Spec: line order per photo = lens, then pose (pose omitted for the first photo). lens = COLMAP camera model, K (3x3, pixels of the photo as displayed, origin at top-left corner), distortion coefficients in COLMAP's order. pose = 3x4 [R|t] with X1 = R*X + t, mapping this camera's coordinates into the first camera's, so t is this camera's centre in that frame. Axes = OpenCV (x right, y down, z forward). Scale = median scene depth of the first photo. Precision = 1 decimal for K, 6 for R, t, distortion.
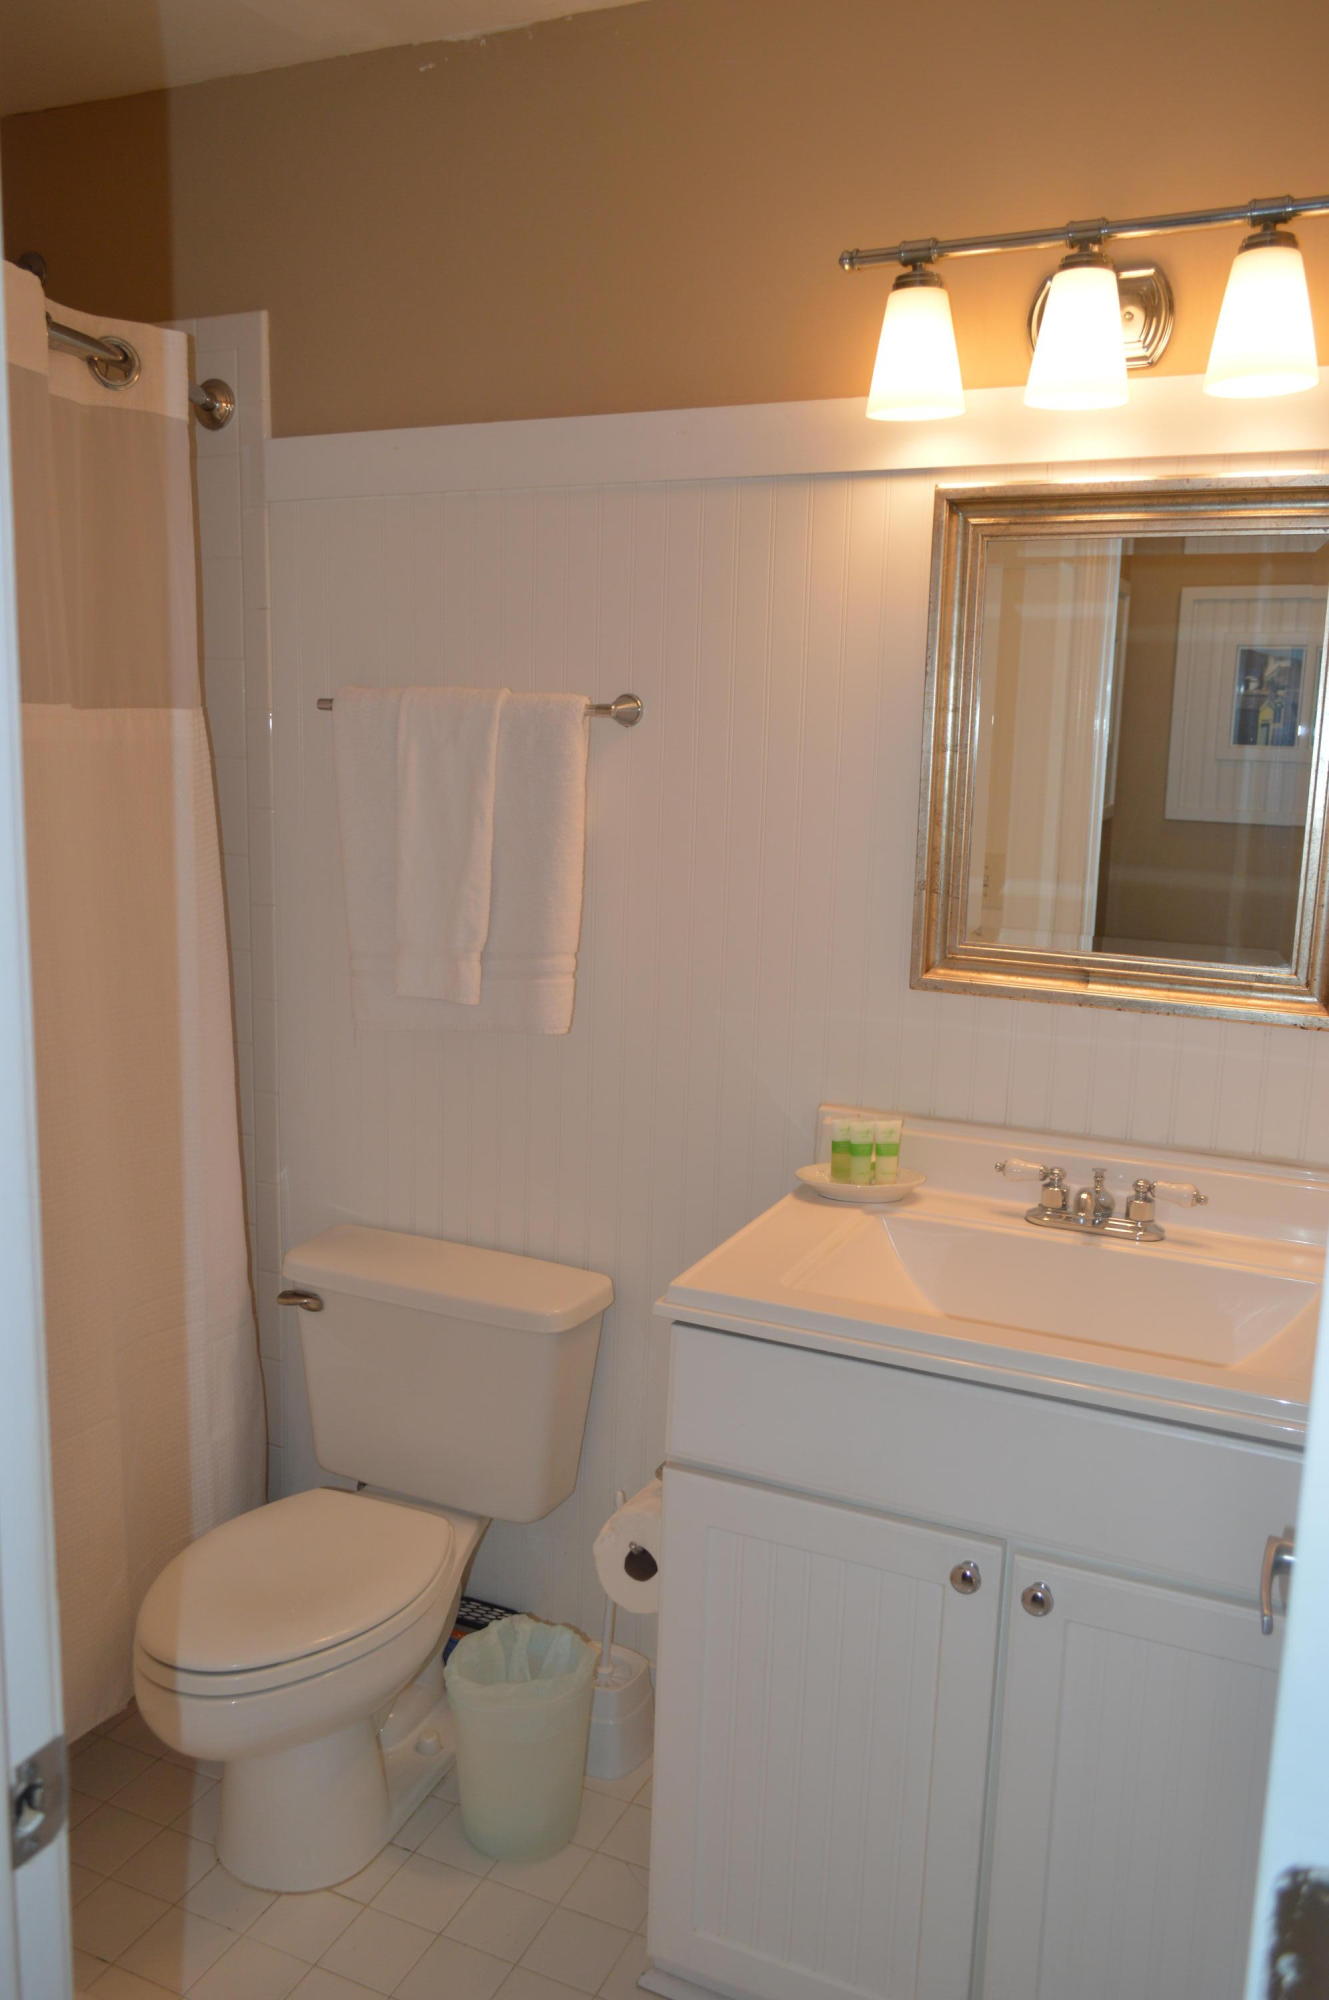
lens RADIAL K [[1615.1, 0, 664.5], [0, 1615.1, 1000.0], [0, 0, 1]] dist [-0.074649, 0.000379]
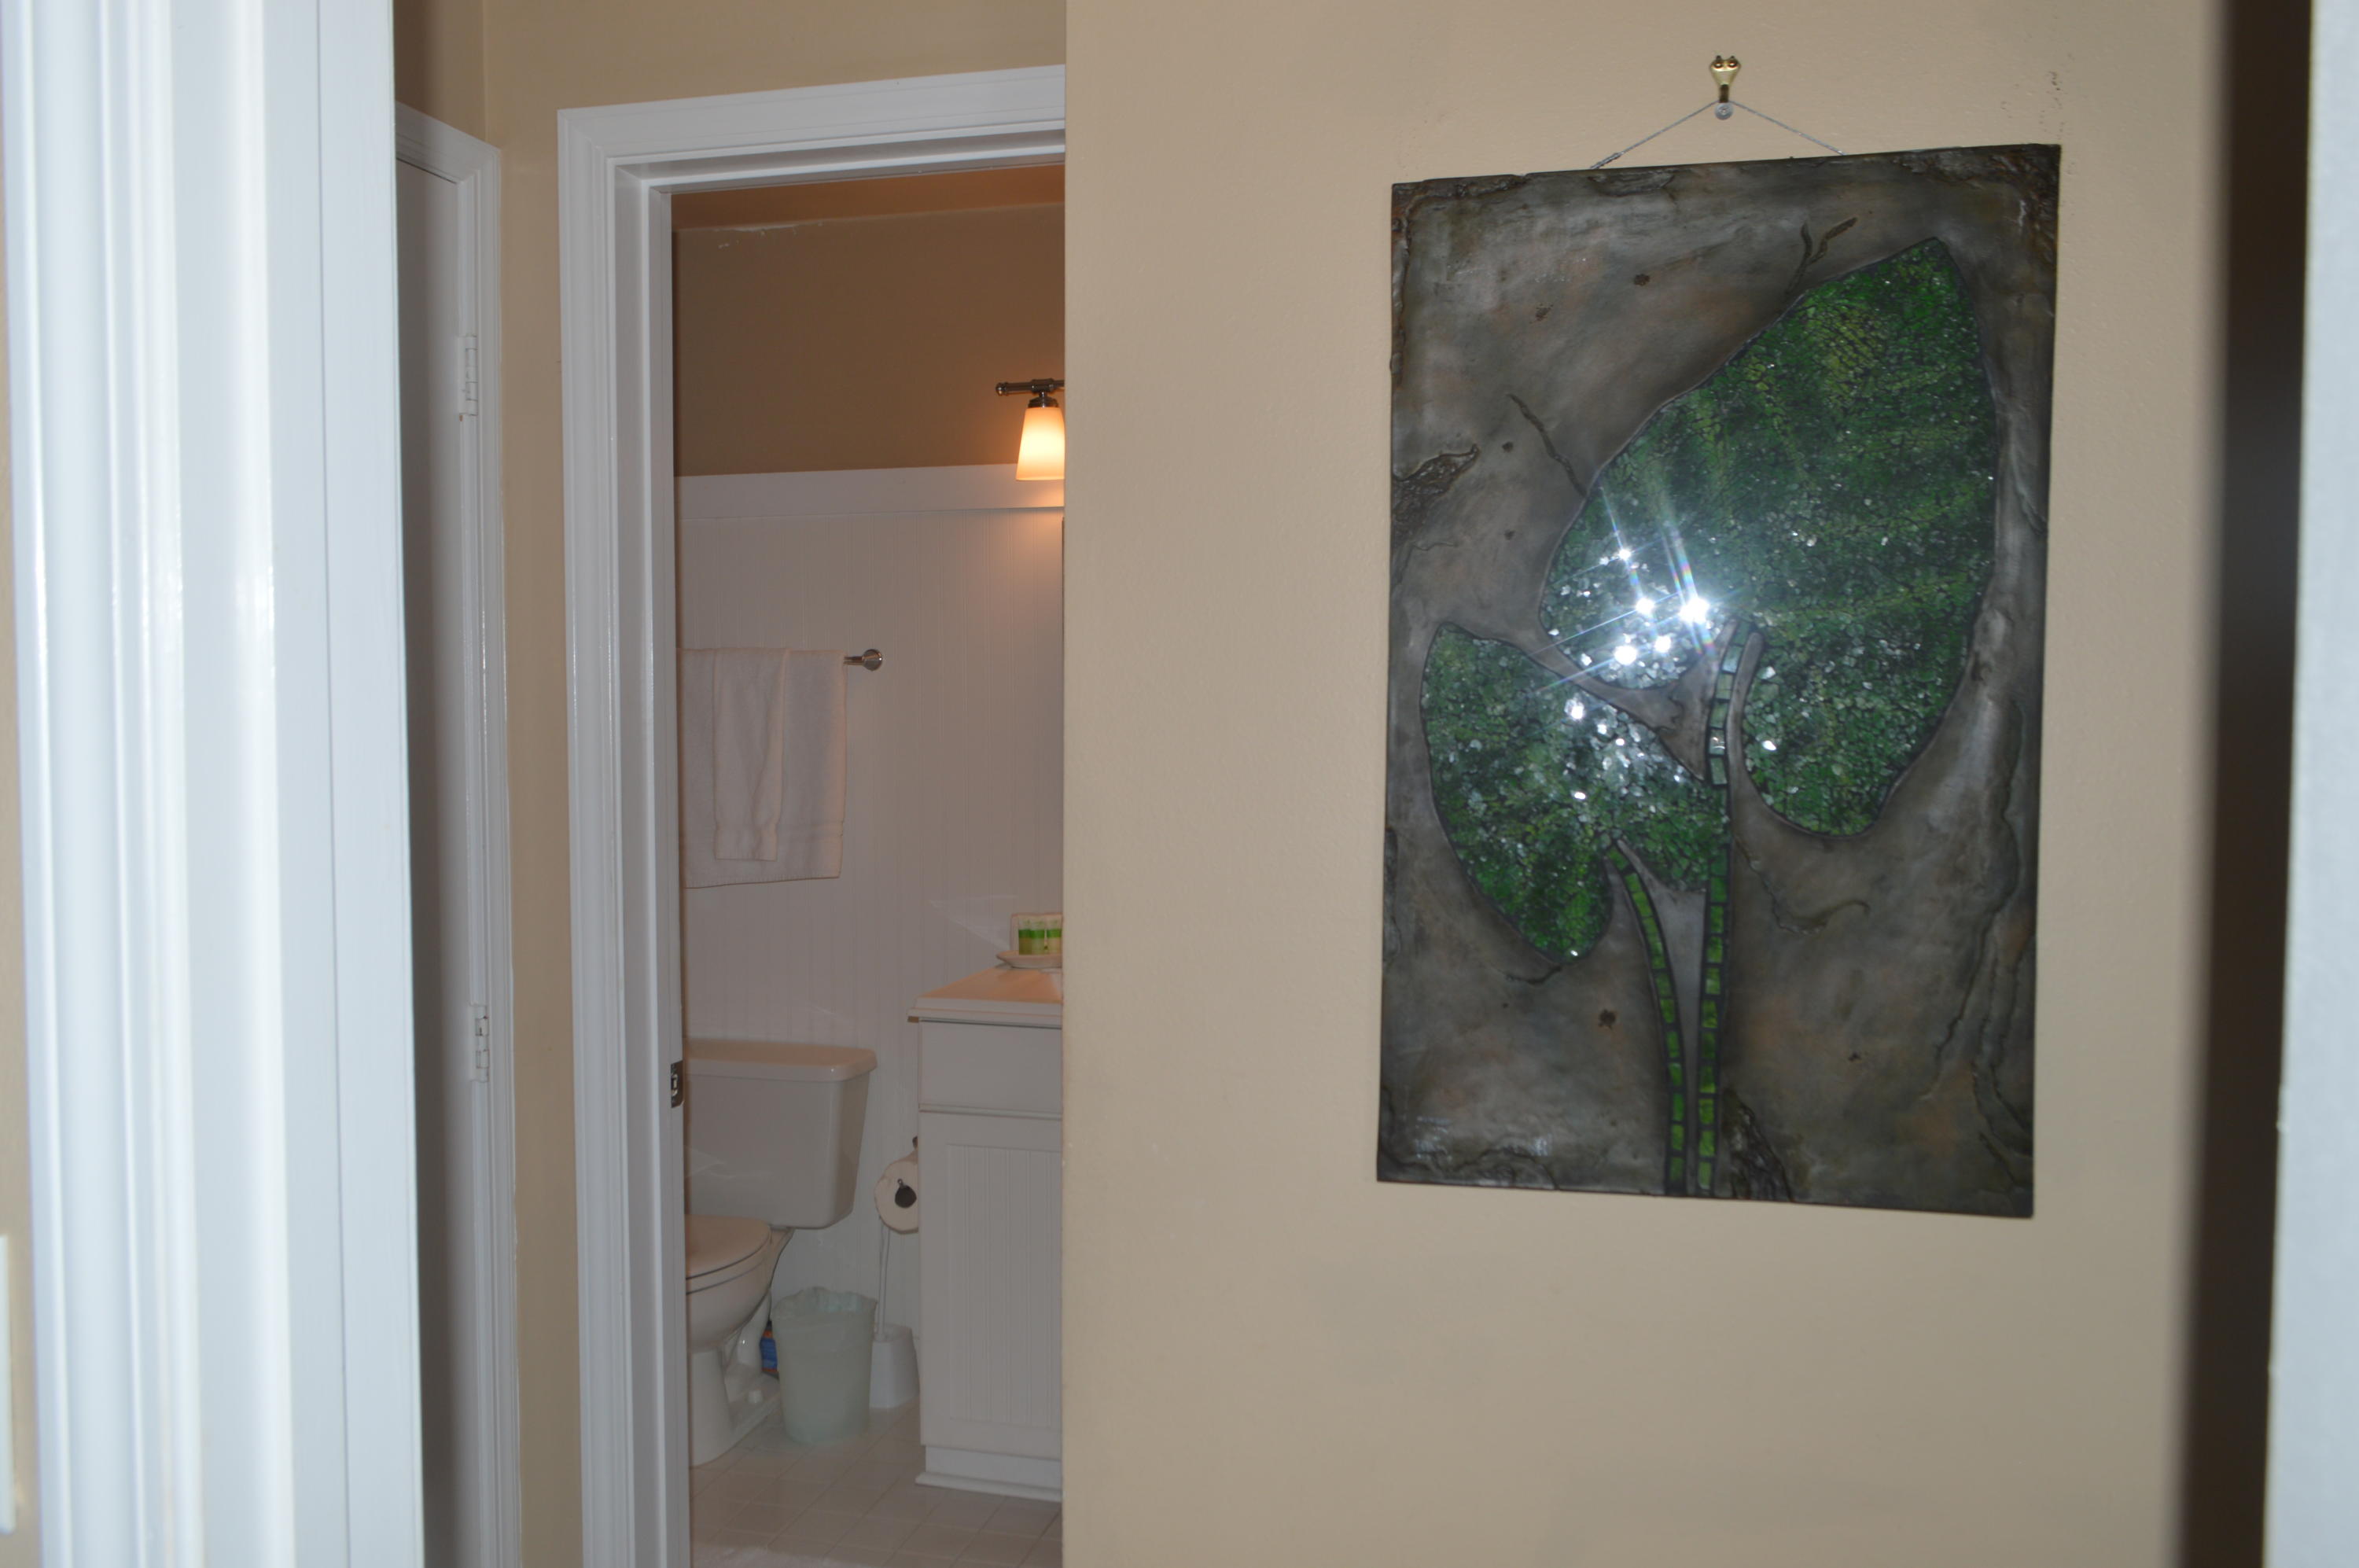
lens RADIAL K [[1905.1, 0, 1179.5], [0, 1905.1, 784.0], [0, 0, 1]] dist [-0.074649, 0.000379]
pose [[0.984724, -0.037980, 0.169930, -0.048579], [0.057282, 0.992261, -0.110168, 0.158206], [-0.164431, 0.118219, 0.979279, -0.831455]]
